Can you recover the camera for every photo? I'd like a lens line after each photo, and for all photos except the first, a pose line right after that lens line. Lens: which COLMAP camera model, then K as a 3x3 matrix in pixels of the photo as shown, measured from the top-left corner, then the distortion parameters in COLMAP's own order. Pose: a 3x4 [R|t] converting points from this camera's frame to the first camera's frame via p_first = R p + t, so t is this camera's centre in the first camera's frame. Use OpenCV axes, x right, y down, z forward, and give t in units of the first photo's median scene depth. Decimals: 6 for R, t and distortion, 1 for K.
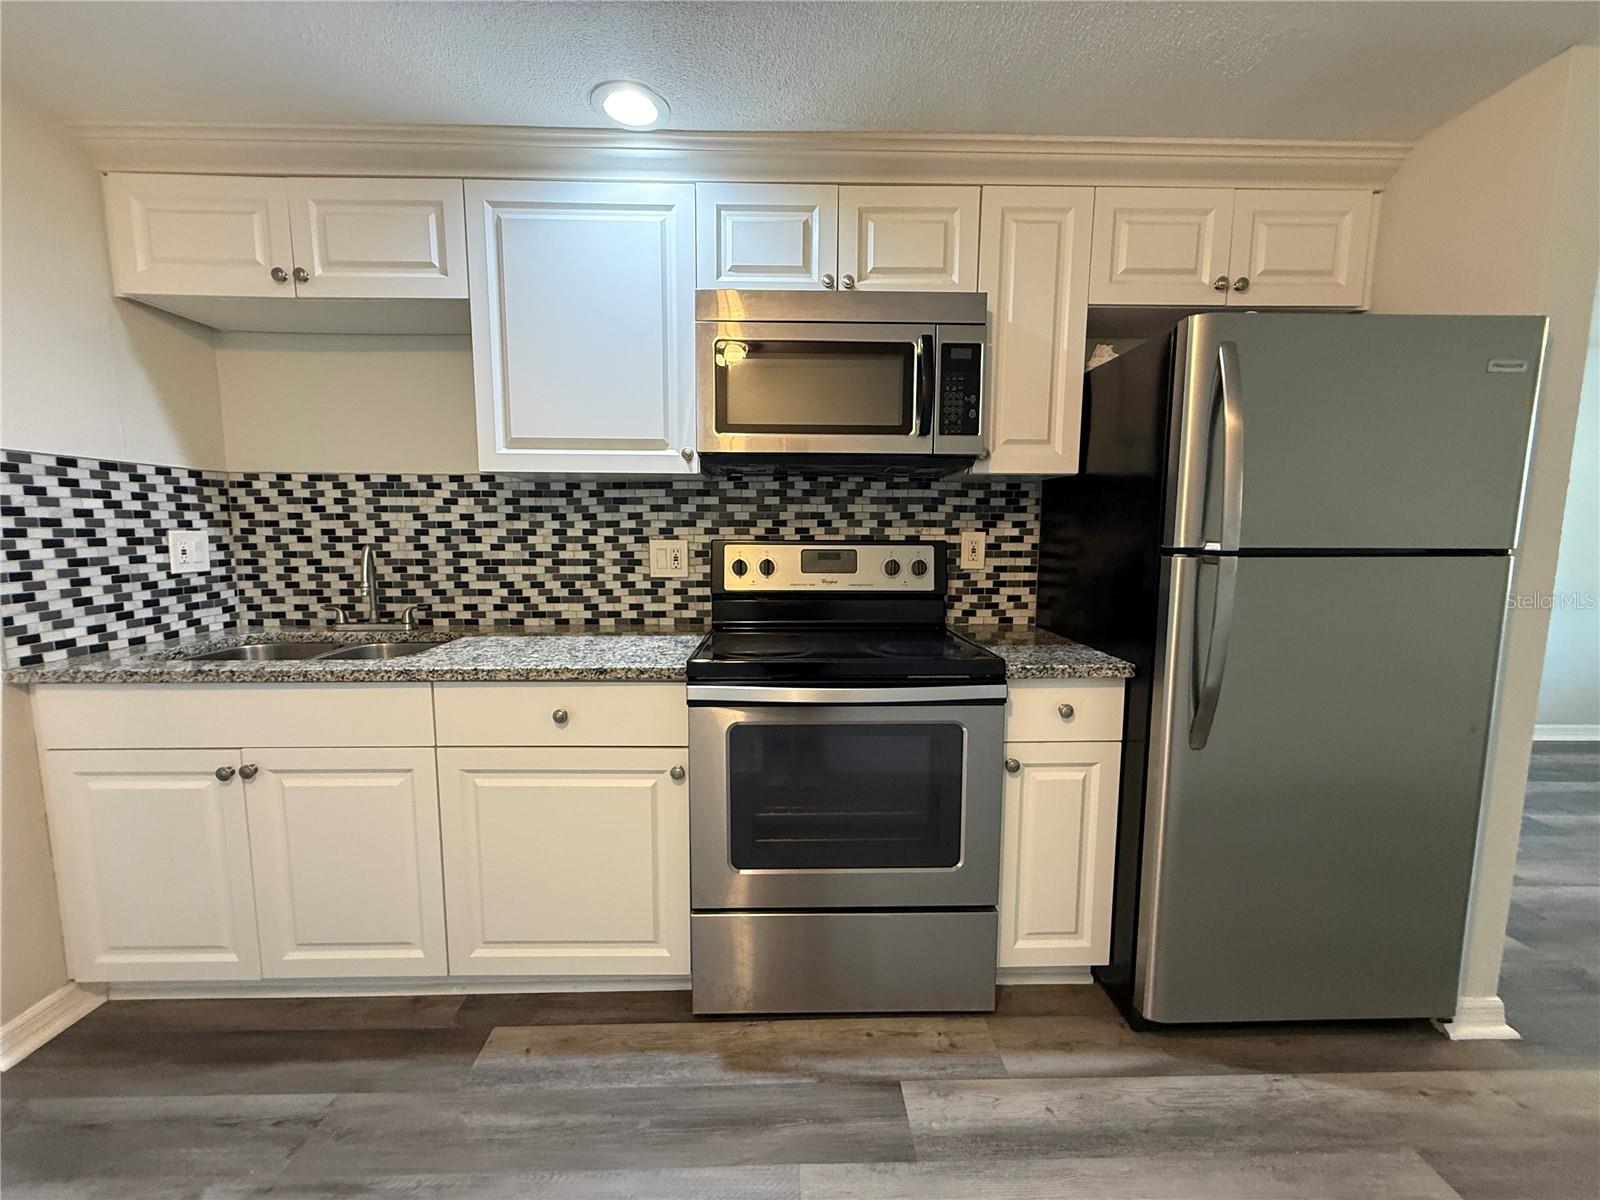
lens RADIAL K [[637.0, 0, 800.0], [0, 637.0, 600.0], [0, 0, 1]] dist [-0.000663, 0.000030]
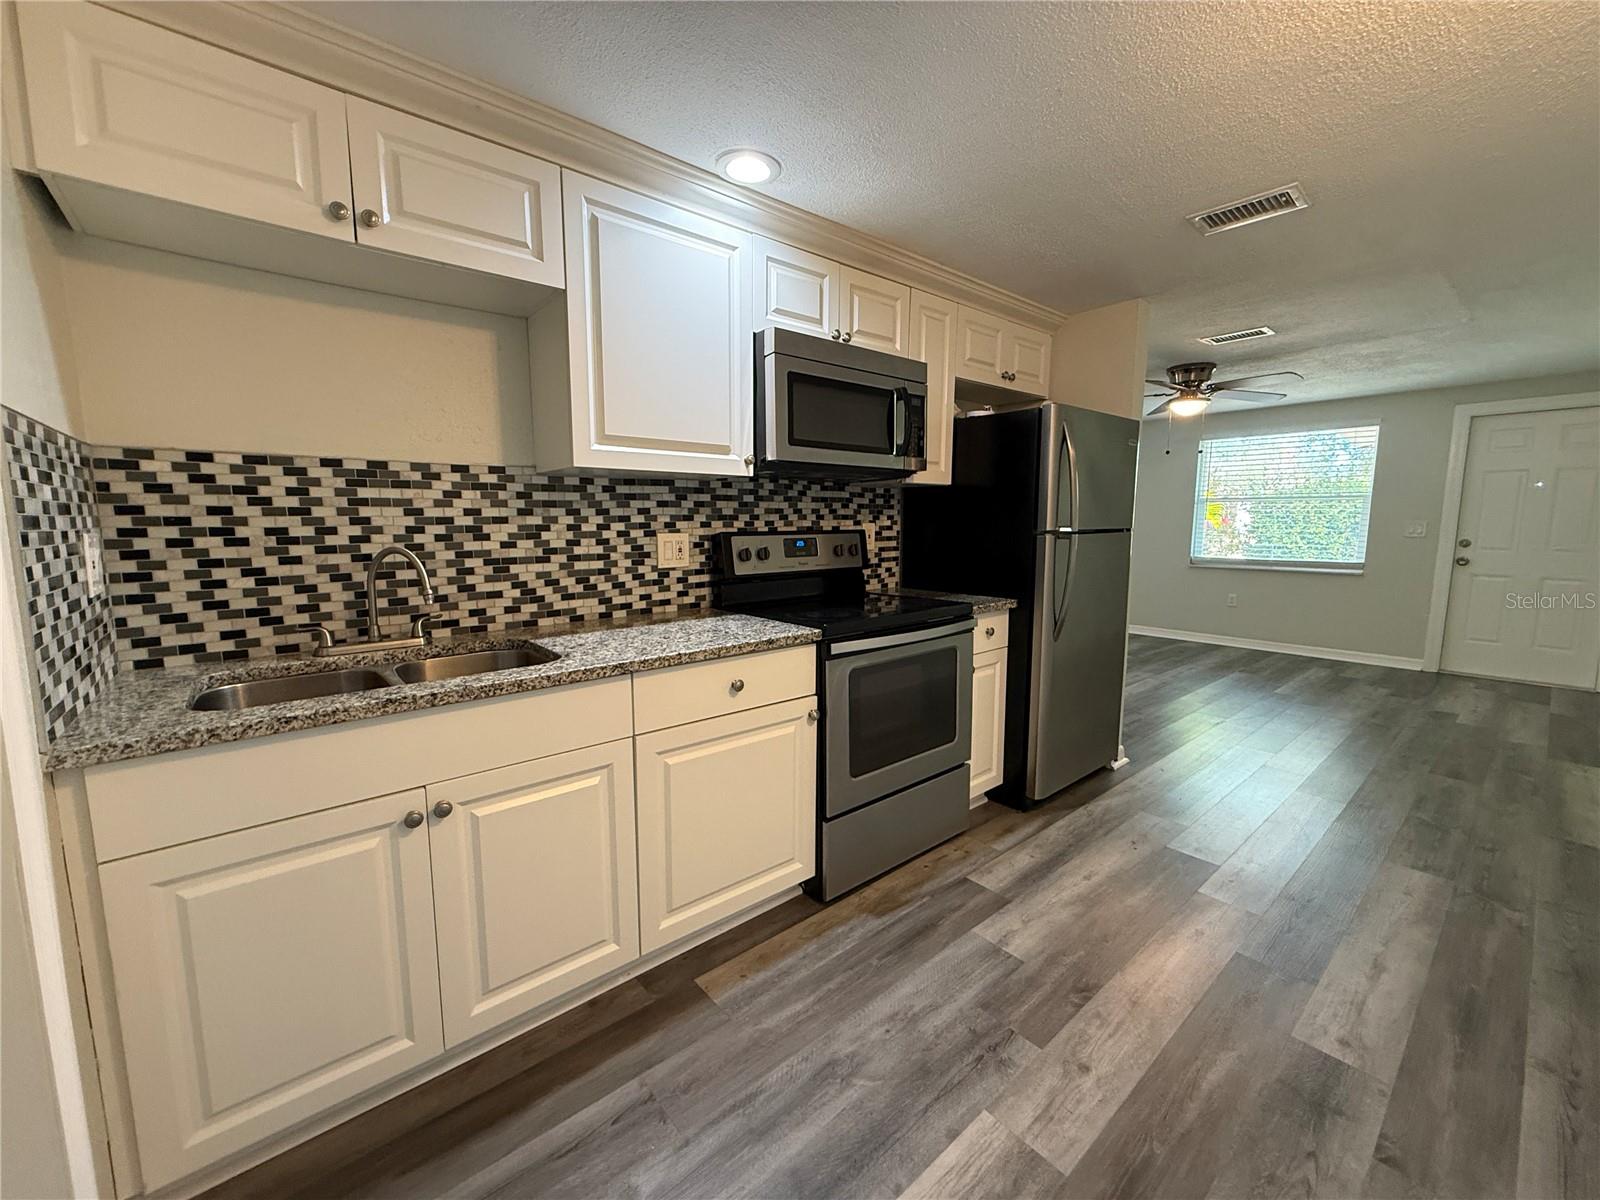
lens RADIAL K [[637.0, 0, 800.0], [0, 637.0, 600.0], [0, 0, 1]] dist [-0.000663, 0.000030]
pose [[0.781105, -0.084794, 0.618616, -0.728398], [0.076284, 0.996274, 0.040238, -0.007863], [-0.619723, 0.015761, 0.784662, 0.013228]]
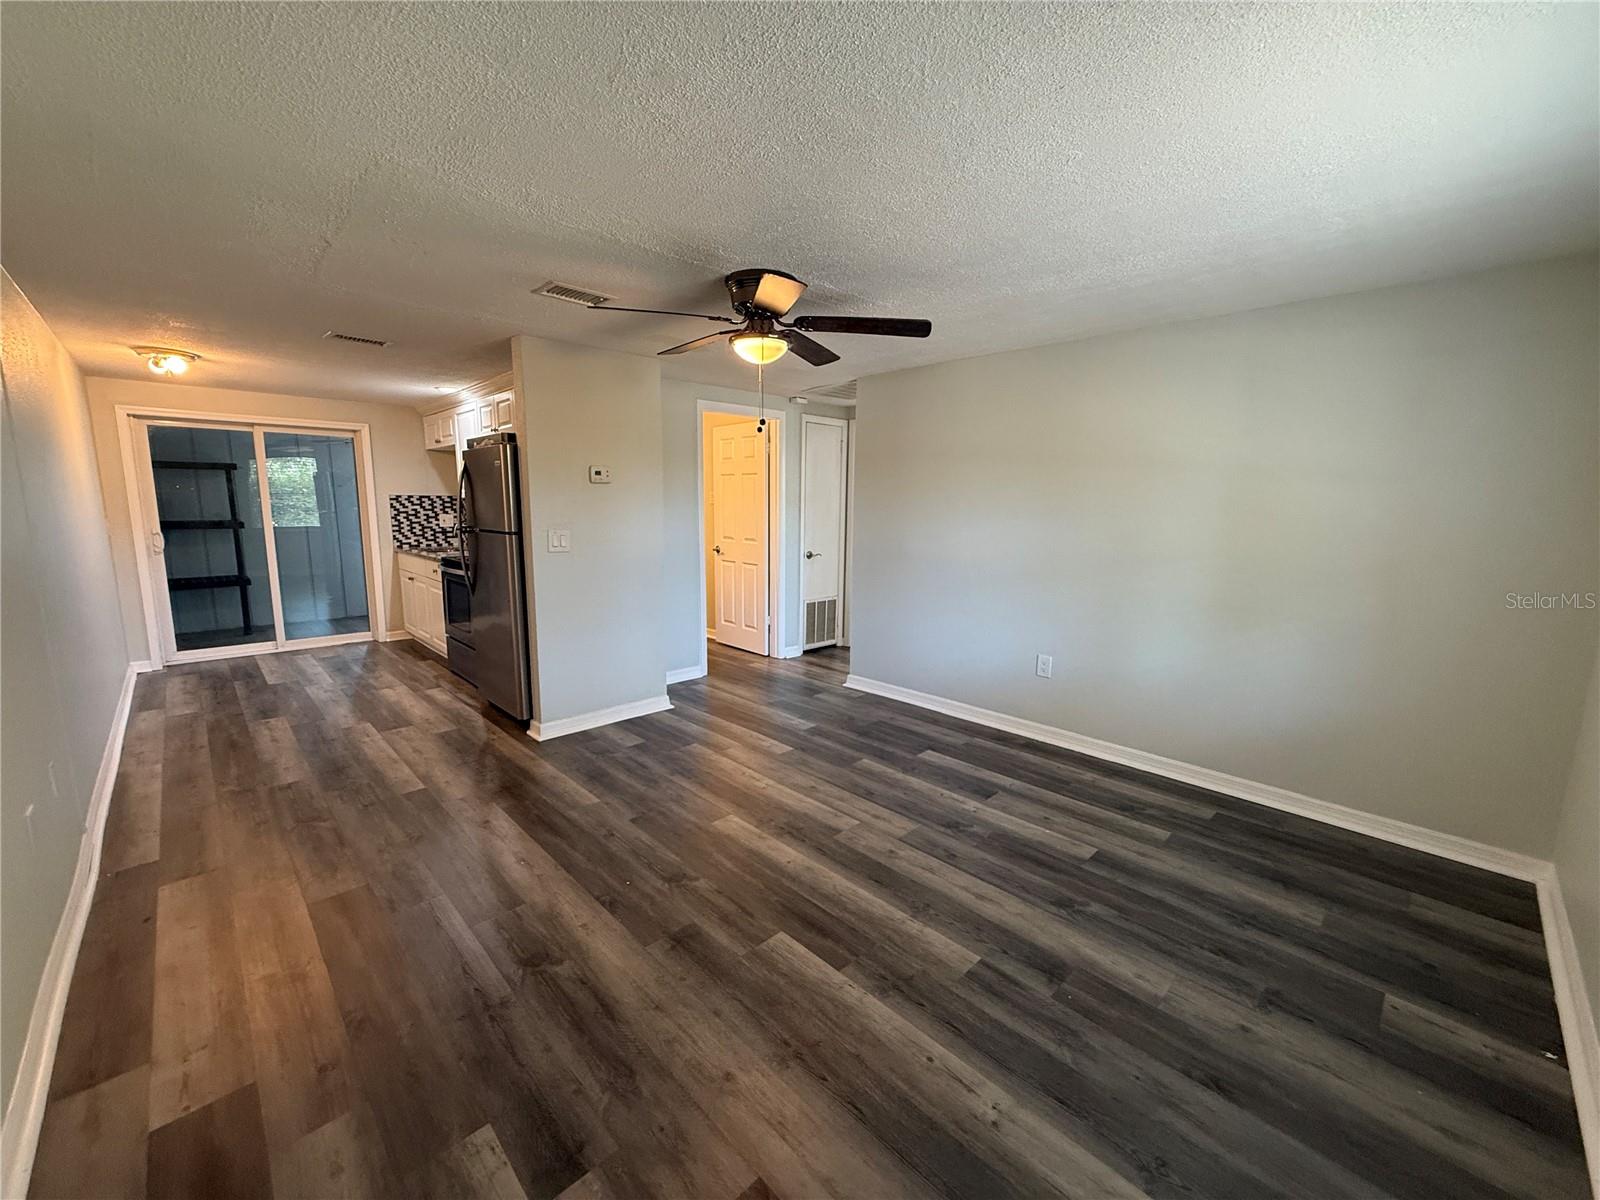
lens RADIAL K [[632.1, 0, 794.2], [0, 632.1, 597.8], [0, 0, 1]] dist [-0.002551, -0.000009]
pose [[0.679471, 0.113432, -0.724881, 2.545195], [-0.088166, 0.993441, 0.072815, -0.069691], [0.728386, 0.014434, 0.685015, 0.056671]]
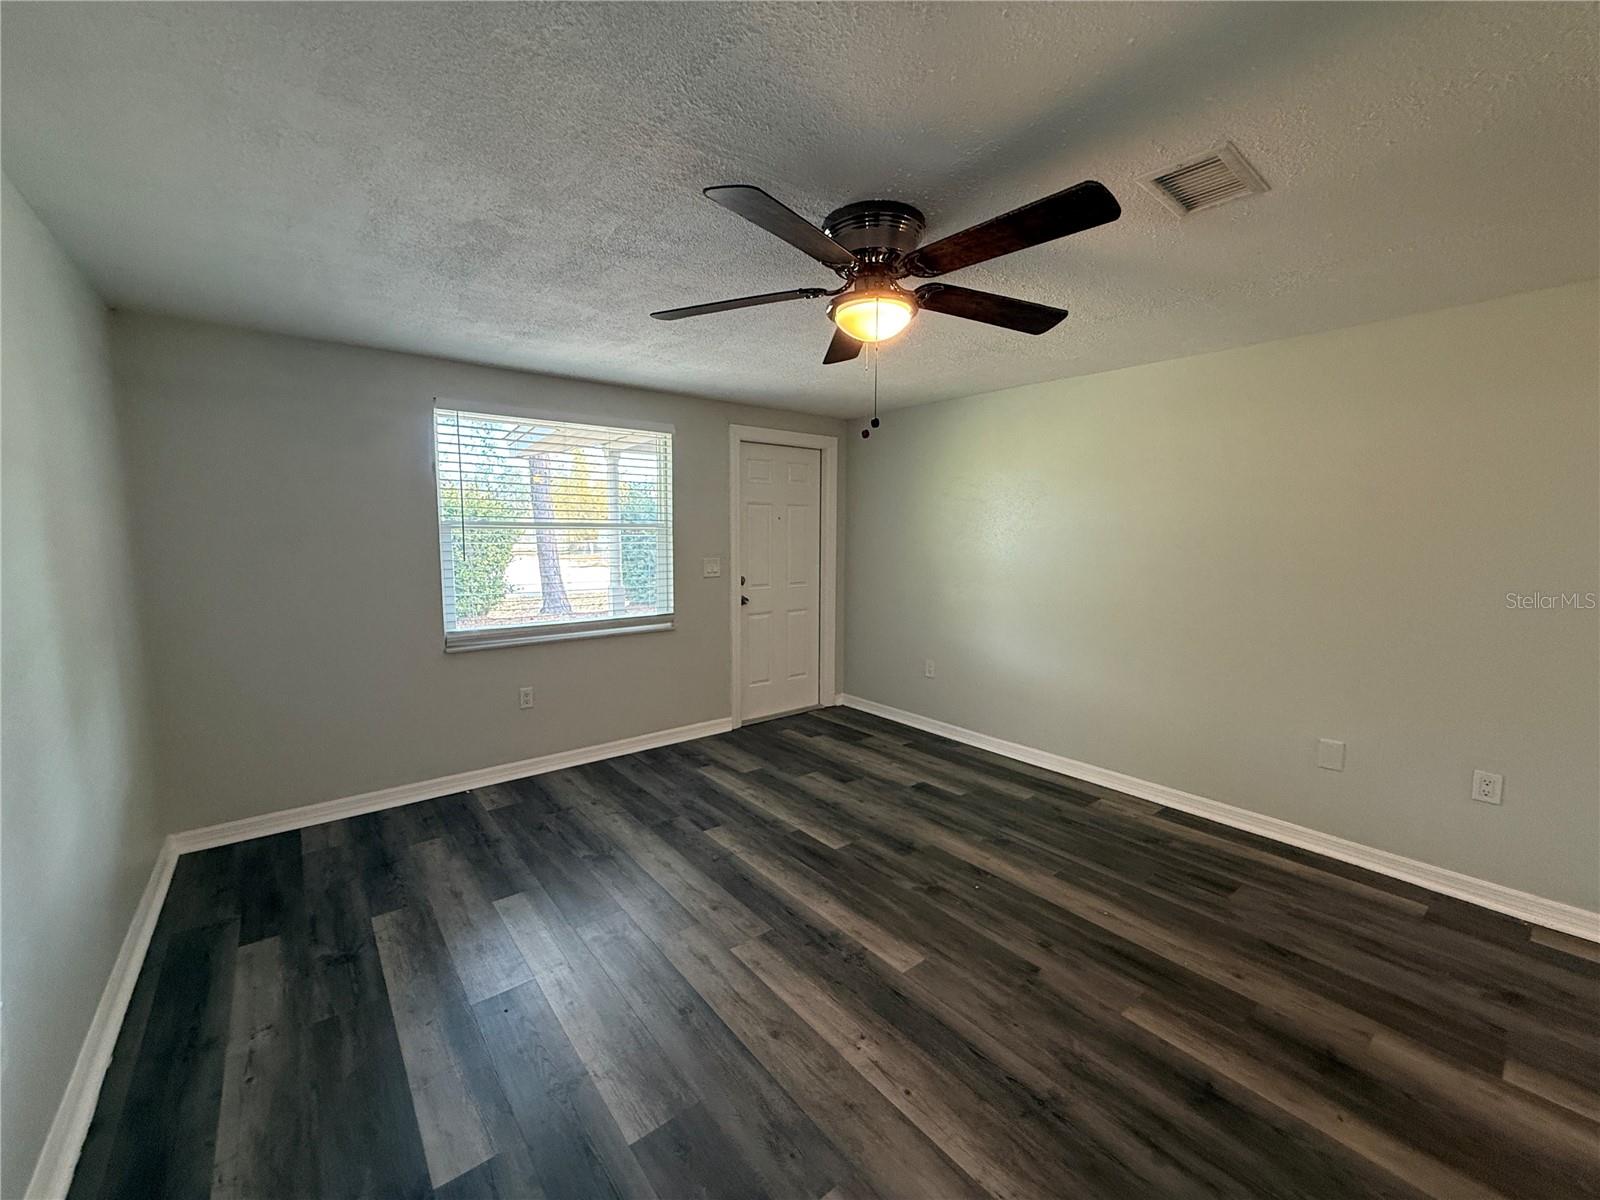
lens RADIAL K [[632.1, 0, 794.2], [0, 632.1, 597.8], [0, 0, 1]] dist [-0.002551, -0.000009]
pose [[-0.605876, -0.089460, 0.790513, 0.924740], [0.083941, 0.980922, 0.175343, -0.239982], [-0.791118, 0.172592, -0.586808, 1.481412]]
